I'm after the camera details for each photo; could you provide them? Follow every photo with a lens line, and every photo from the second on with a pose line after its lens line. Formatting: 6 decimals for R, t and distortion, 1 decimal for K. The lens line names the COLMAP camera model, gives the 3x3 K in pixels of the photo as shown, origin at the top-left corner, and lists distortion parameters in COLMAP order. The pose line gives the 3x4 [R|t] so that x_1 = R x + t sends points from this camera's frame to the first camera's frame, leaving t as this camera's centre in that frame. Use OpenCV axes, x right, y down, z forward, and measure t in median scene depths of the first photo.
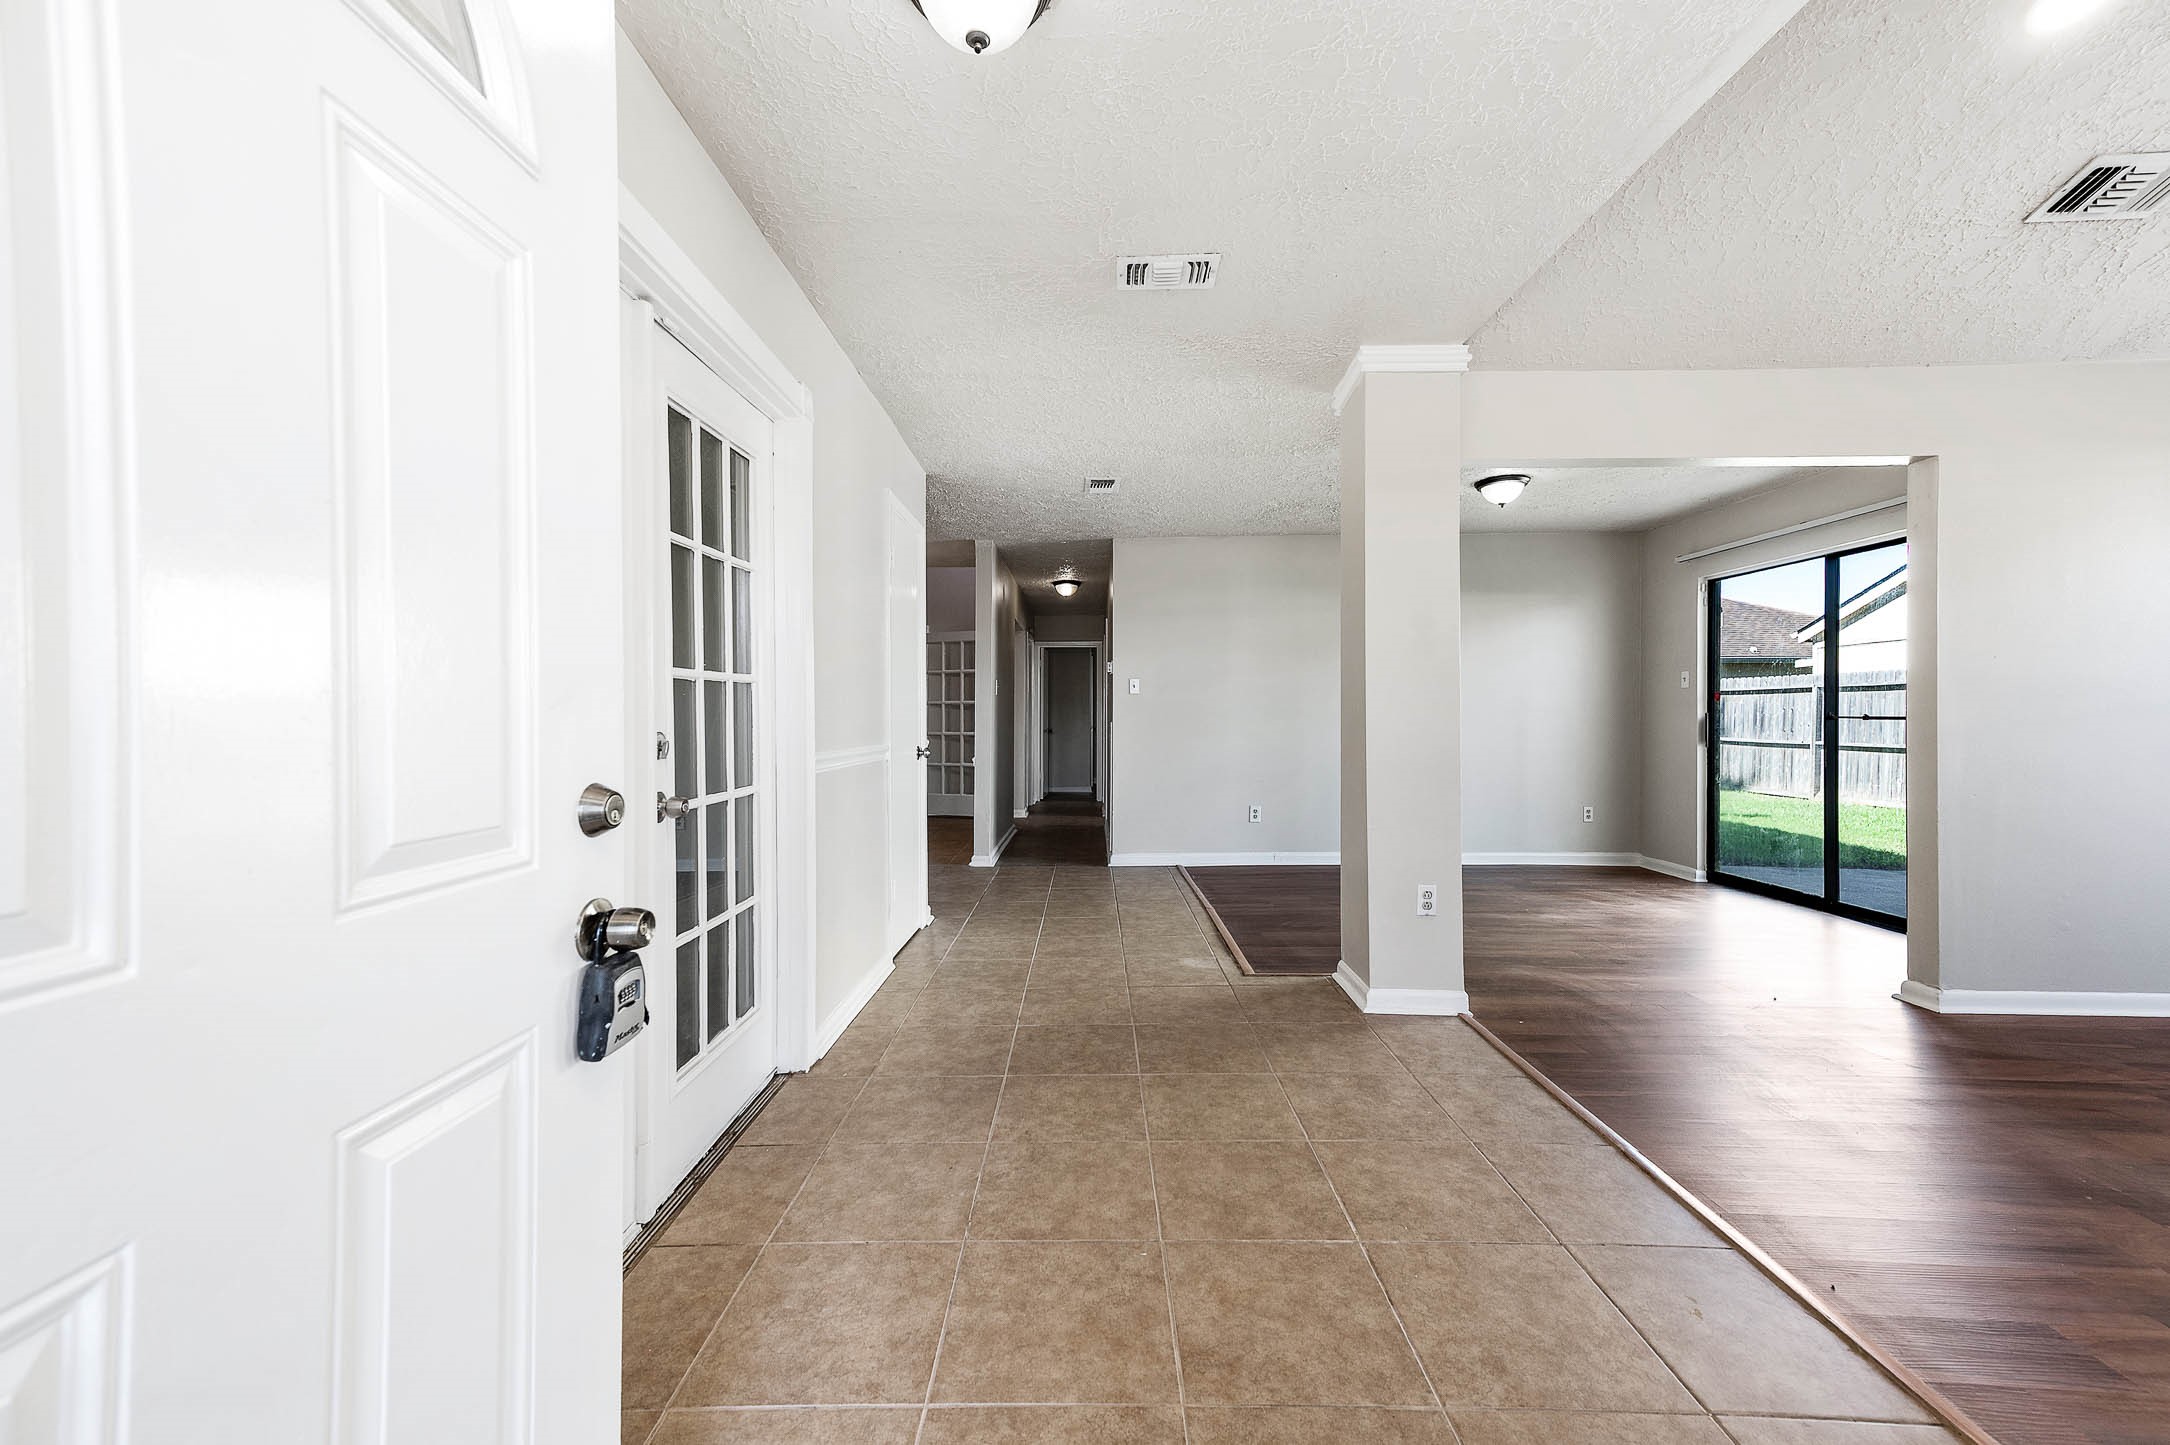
lens RADIAL K [[843.4, 0, 1083.3], [0, 843.4, 722.2], [0, 0, 1]] dist [0.023722, 0.000056]
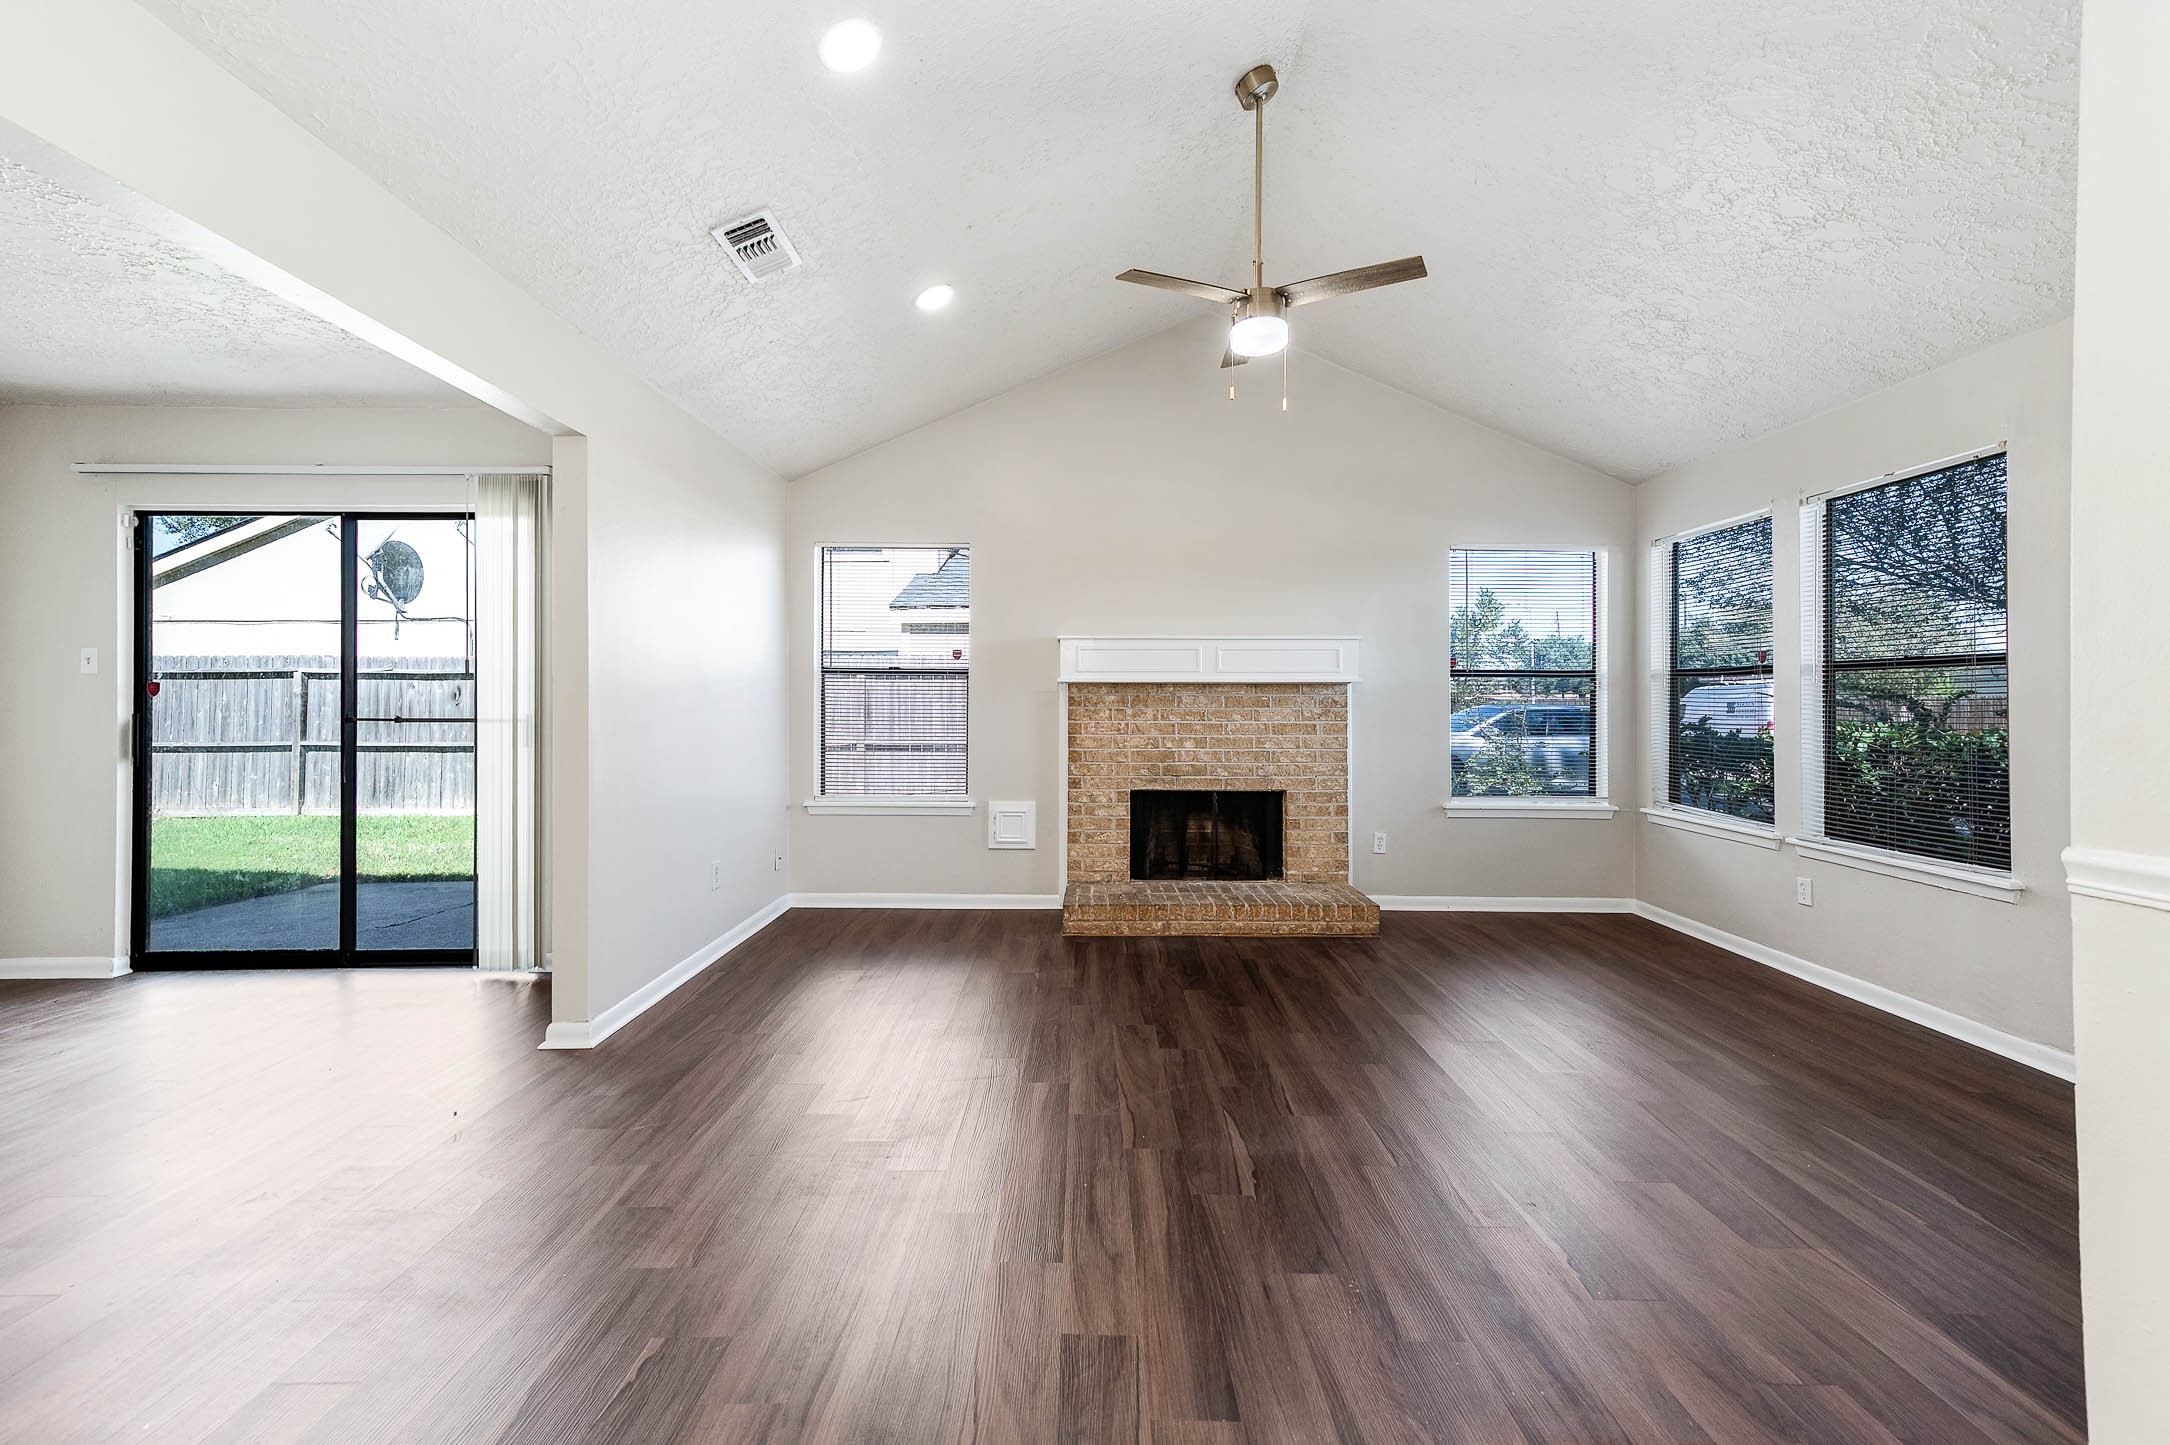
lens RADIAL K [[909.9, 0, 1086.2], [0, 909.9, 695.9], [0, 0, 1]] dist [0.017388, 0.000078]
pose [[-0.010626, 0.008703, 0.999906, 0.009735], [0.007166, 0.999937, -0.008627, -0.012296], [-0.999918, 0.007074, -0.010688, 0.272045]]
